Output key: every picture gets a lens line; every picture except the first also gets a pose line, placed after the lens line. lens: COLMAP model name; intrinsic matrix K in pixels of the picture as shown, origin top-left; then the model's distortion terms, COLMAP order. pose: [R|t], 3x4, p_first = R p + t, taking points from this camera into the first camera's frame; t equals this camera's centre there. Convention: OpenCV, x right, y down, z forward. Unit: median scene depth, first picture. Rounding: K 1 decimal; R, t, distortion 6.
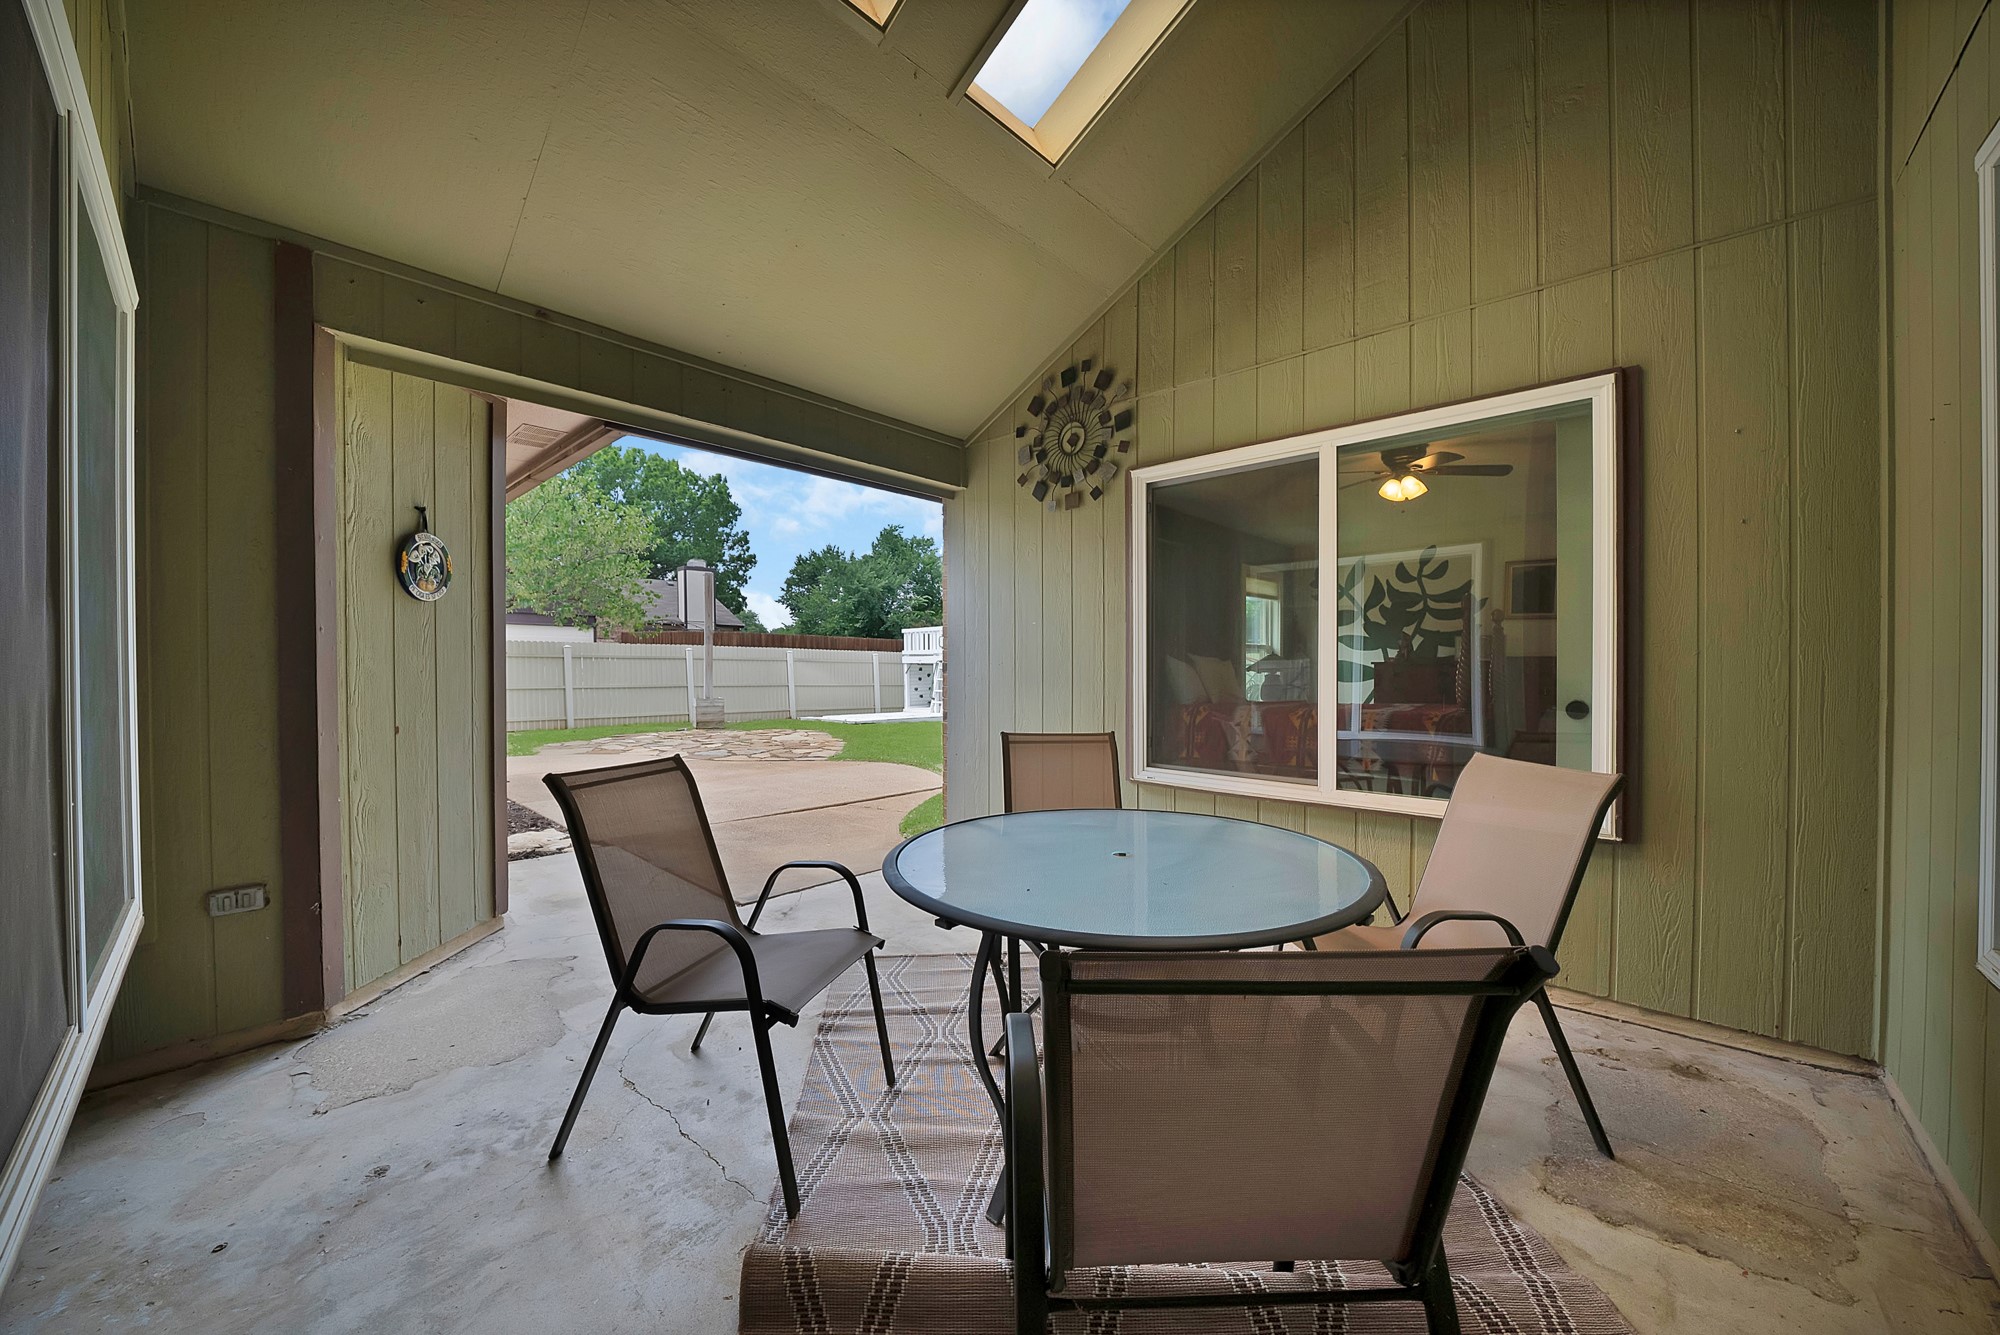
lens RADIAL K [[713.6, 0, 989.9], [0, 713.6, 672.9], [0, 0, 1]] dist [-0.022712, -0.000016]
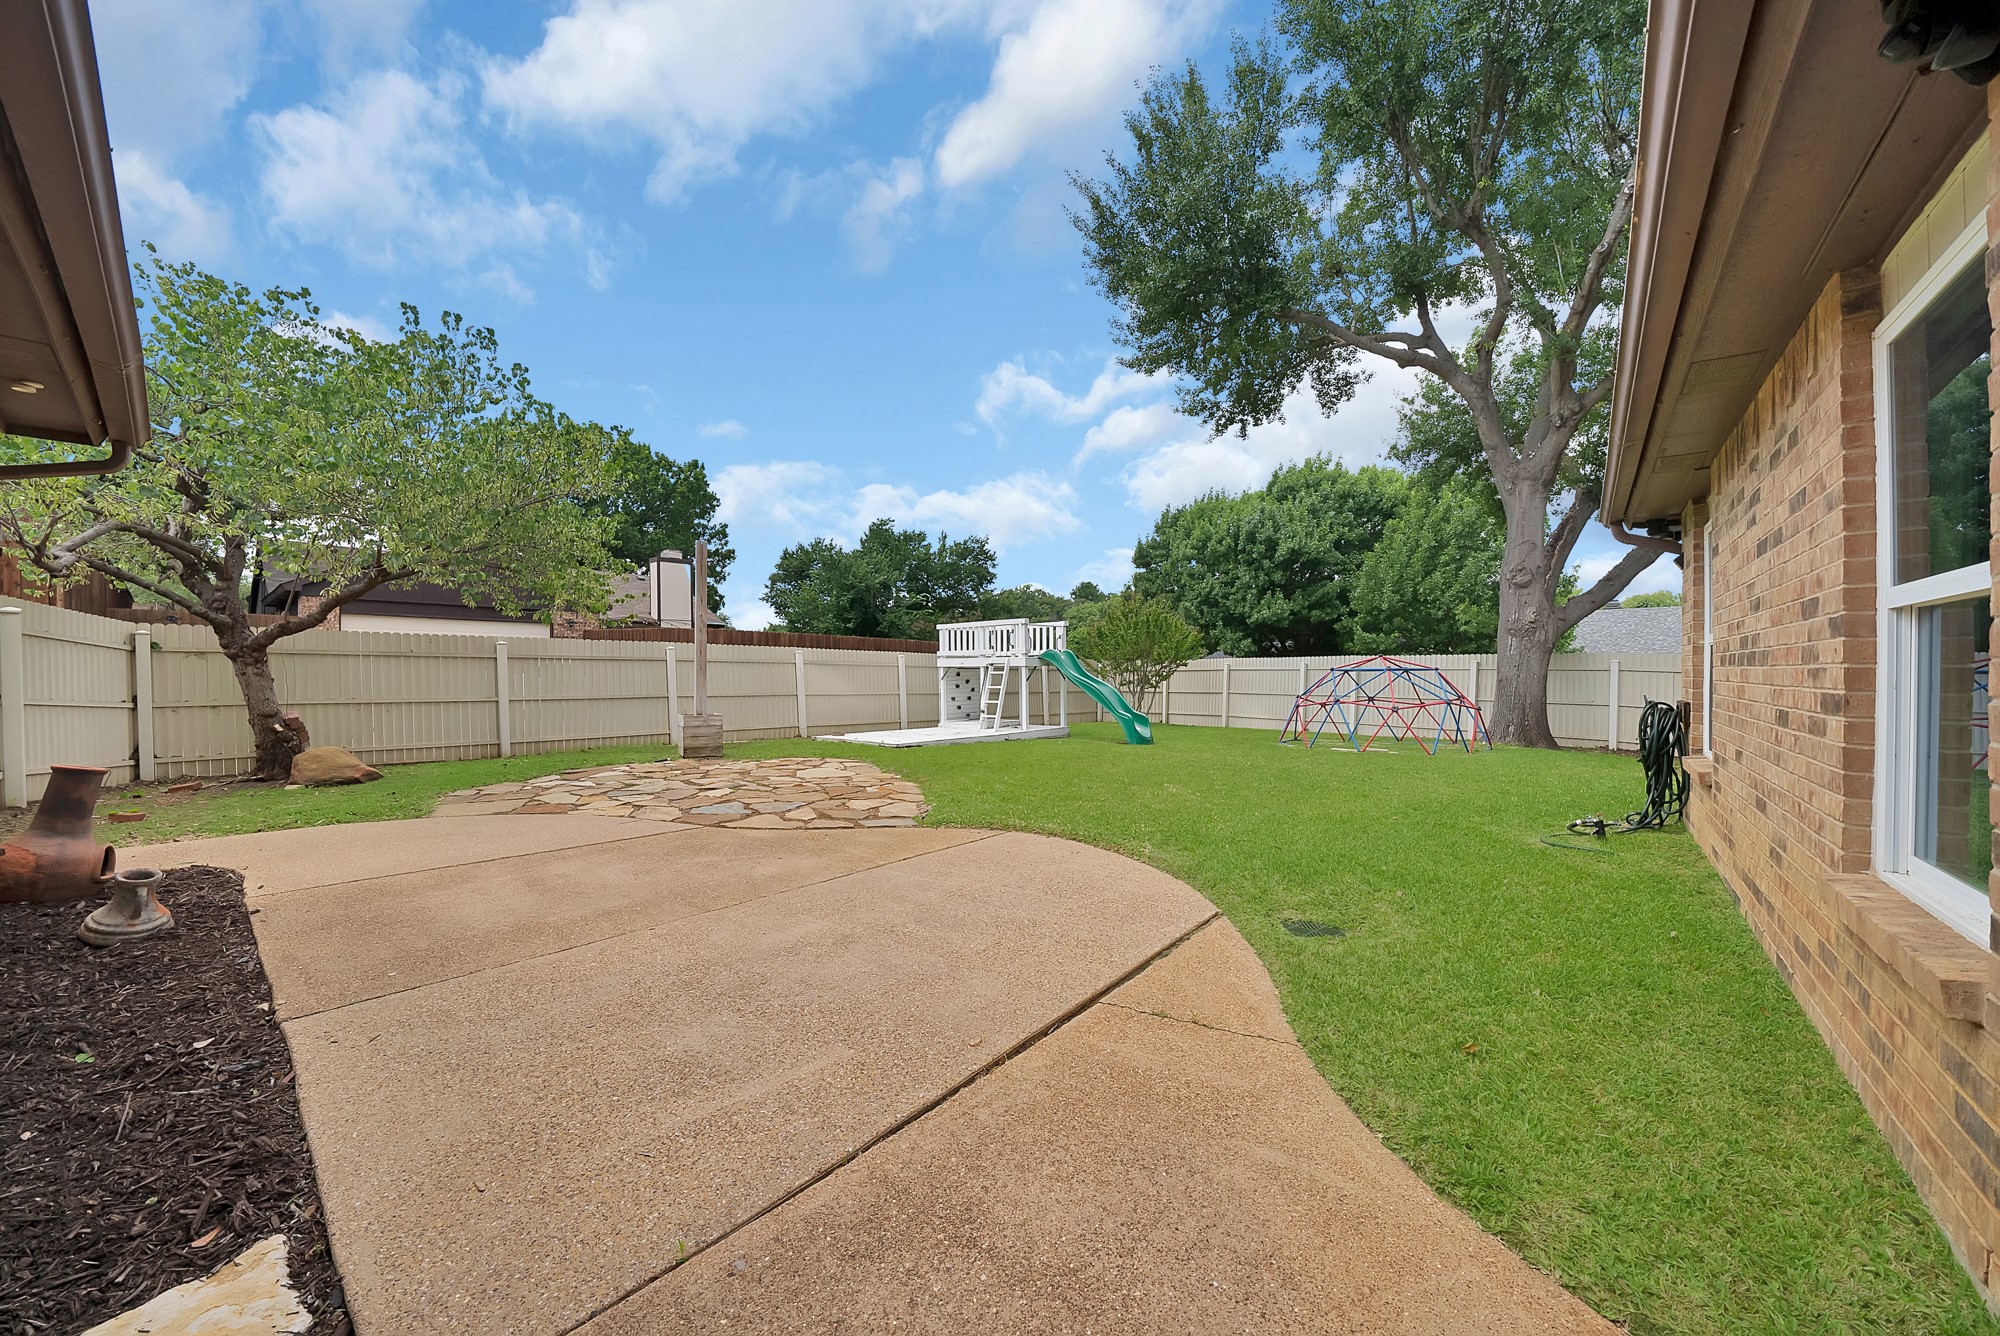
lens RADIAL K [[690.6, 0, 979.8], [0, 690.6, 667.1], [0, 0, 1]] dist [0.000090, -0.000005]
pose [[0.999288, -0.000522, 0.037715, -0.052225], [0.001007, 0.999917, -0.012846, -0.001540], [-0.037706, 0.012875, 0.999206, 0.107600]]
